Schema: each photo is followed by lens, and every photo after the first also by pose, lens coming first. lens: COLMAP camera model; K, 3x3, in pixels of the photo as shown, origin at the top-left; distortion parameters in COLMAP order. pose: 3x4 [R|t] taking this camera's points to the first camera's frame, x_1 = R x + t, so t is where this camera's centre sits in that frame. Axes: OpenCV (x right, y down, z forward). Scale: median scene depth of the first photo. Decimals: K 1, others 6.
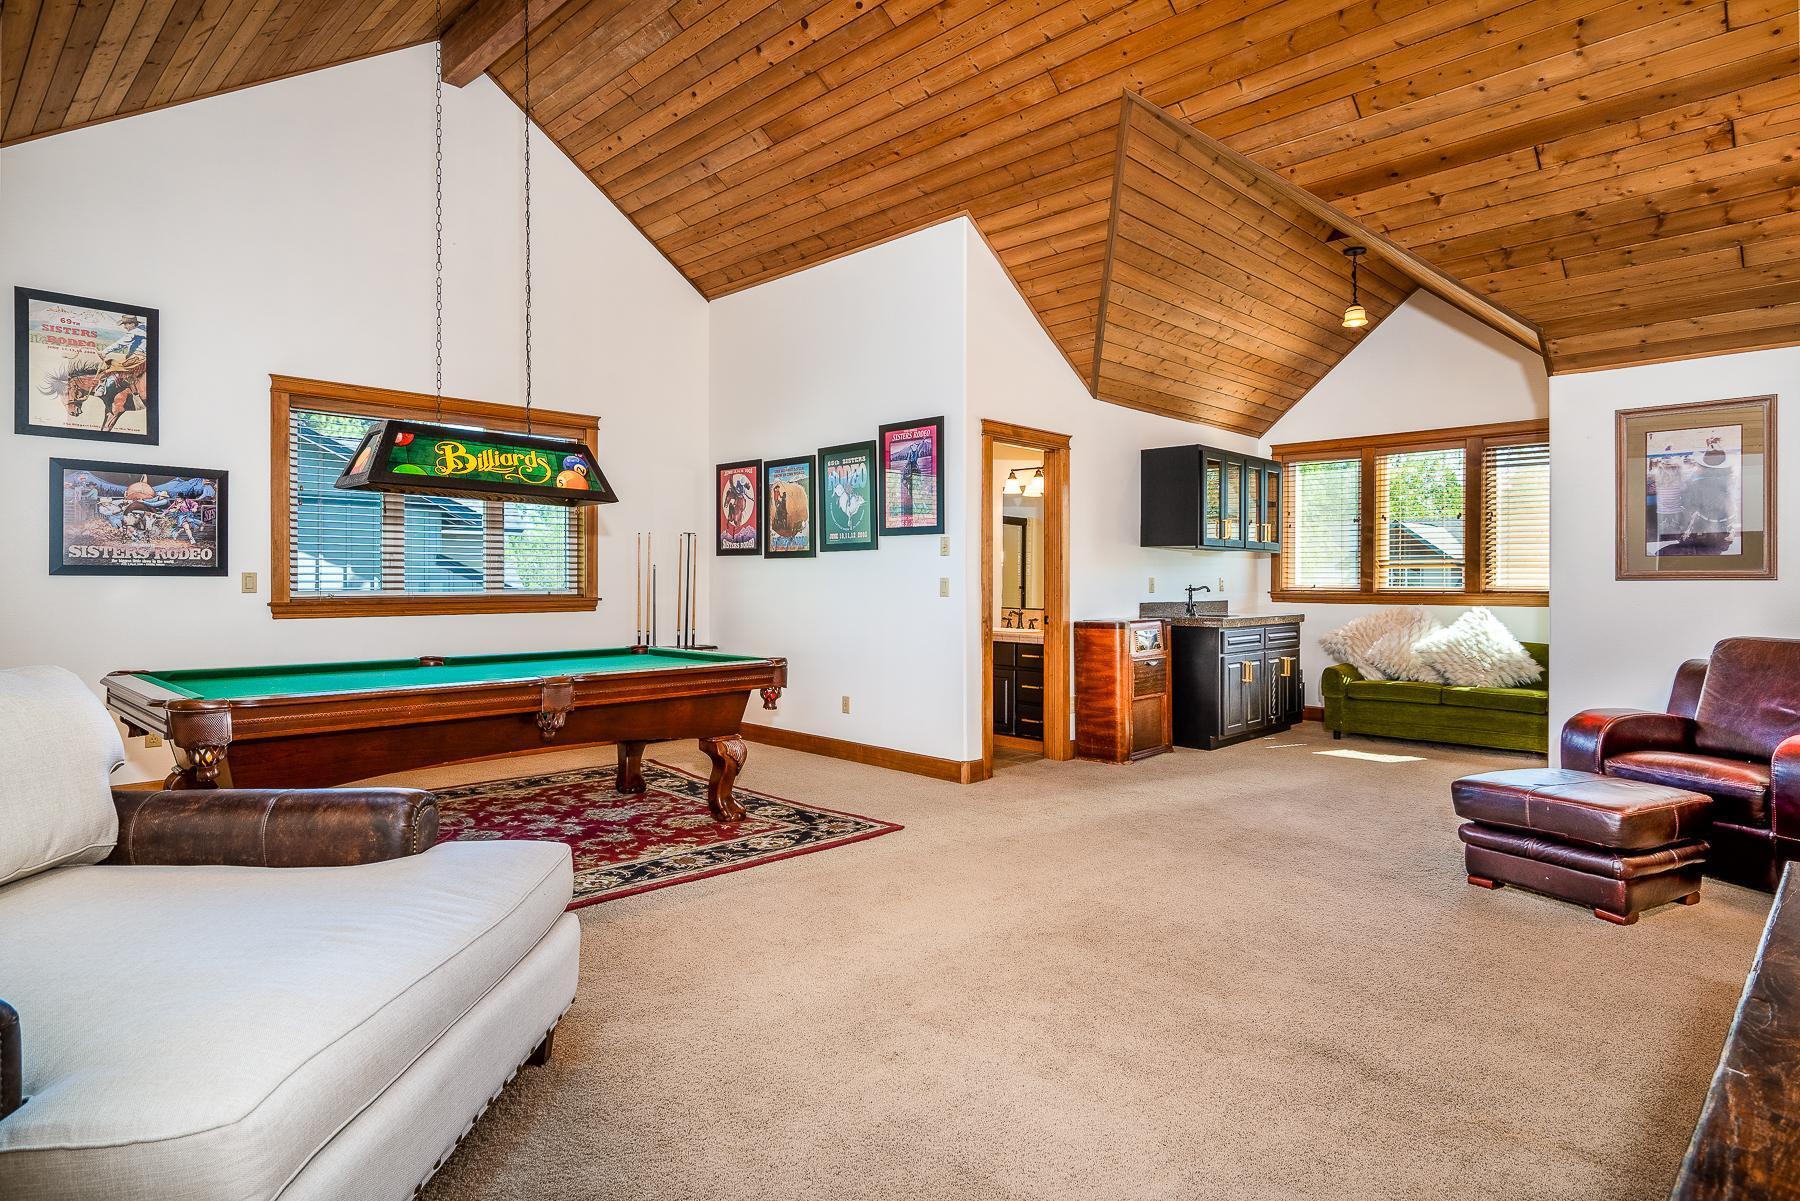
lens RADIAL K [[985.4, 0, 900.0], [0, 985.4, 600.5], [0, 0, 1]] dist [-0.000447, 0.000213]
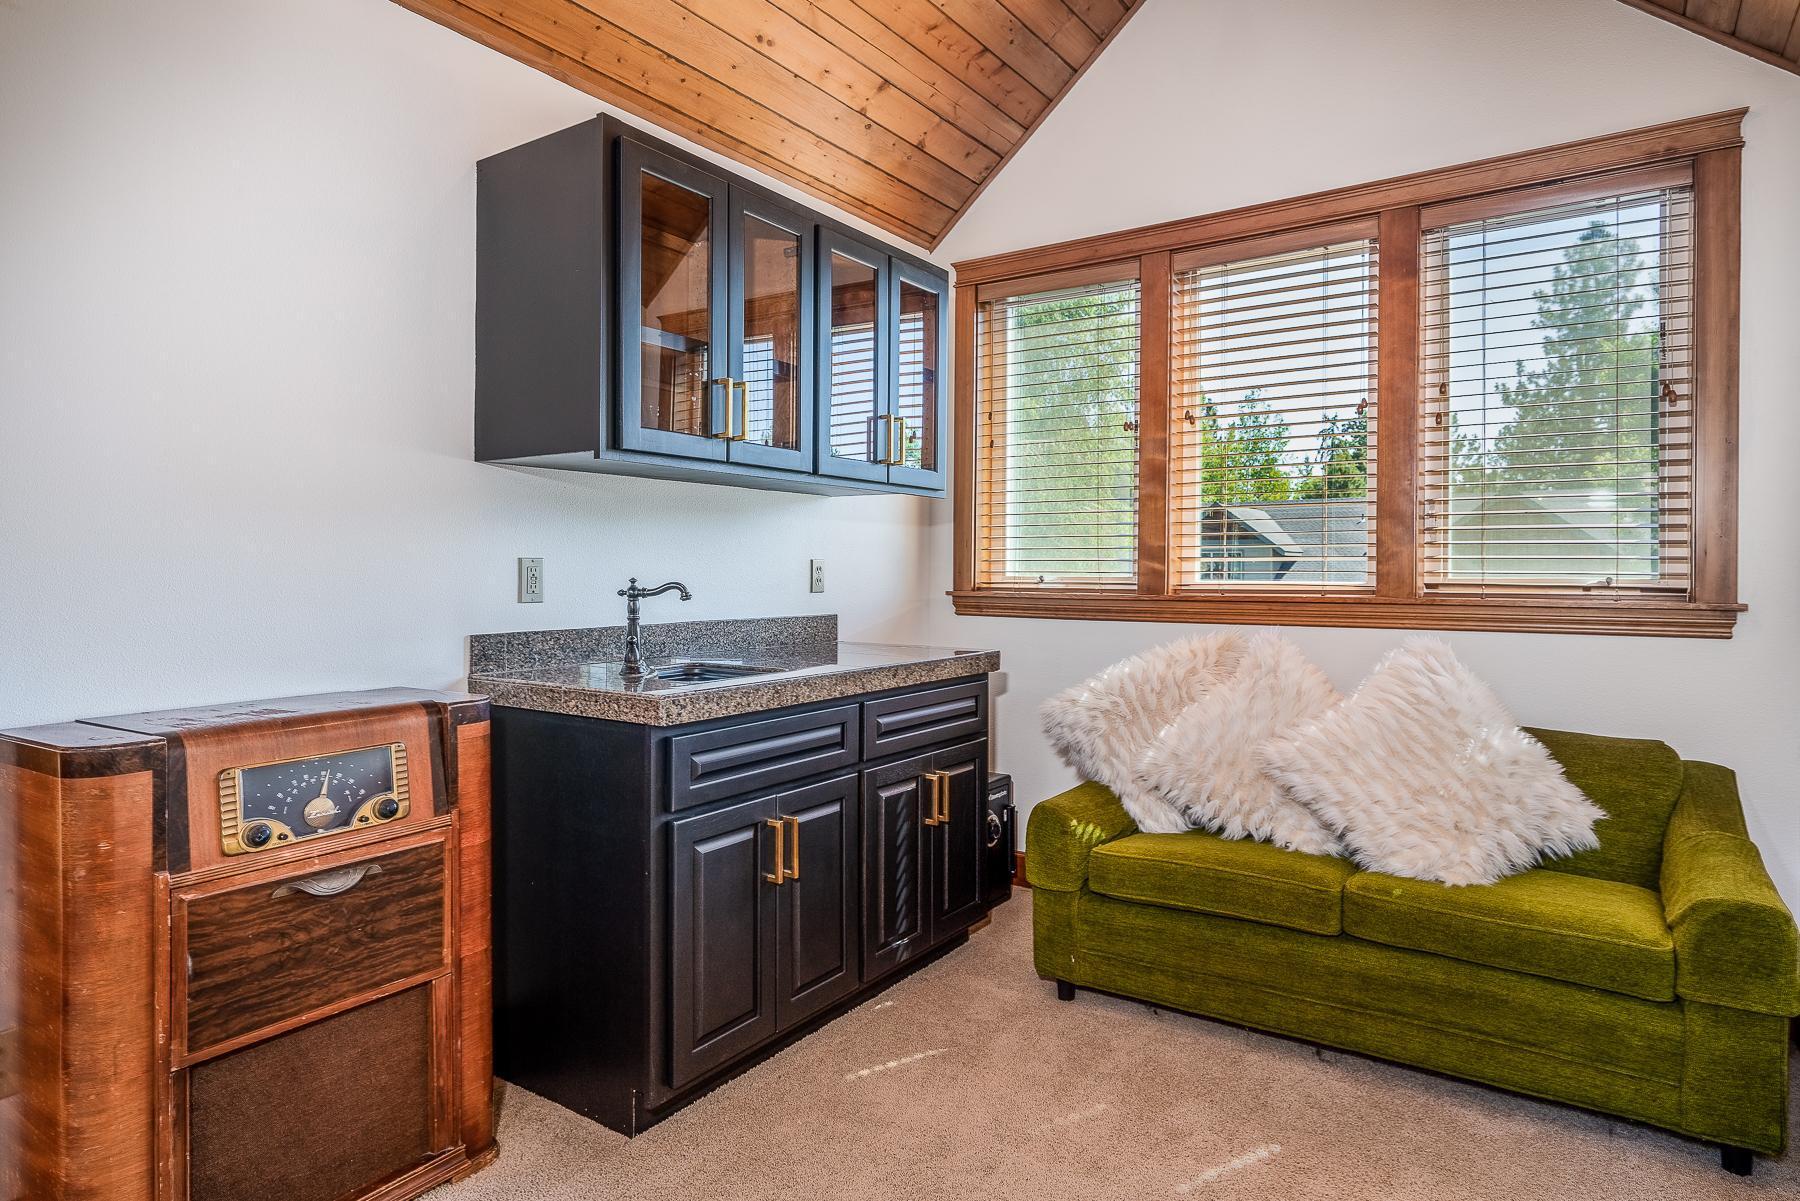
lens RADIAL K [[1024.6, 0, 899.6], [0, 1024.6, 582.5], [0, 0, 1]] dist [0.003417, 0.000889]
pose [[0.986320, 0.000253, 0.164842, 0.316209], [0.000538, 0.999989, -0.004751, -0.012173], [-0.164842, 0.004775, 0.986308, 0.627061]]
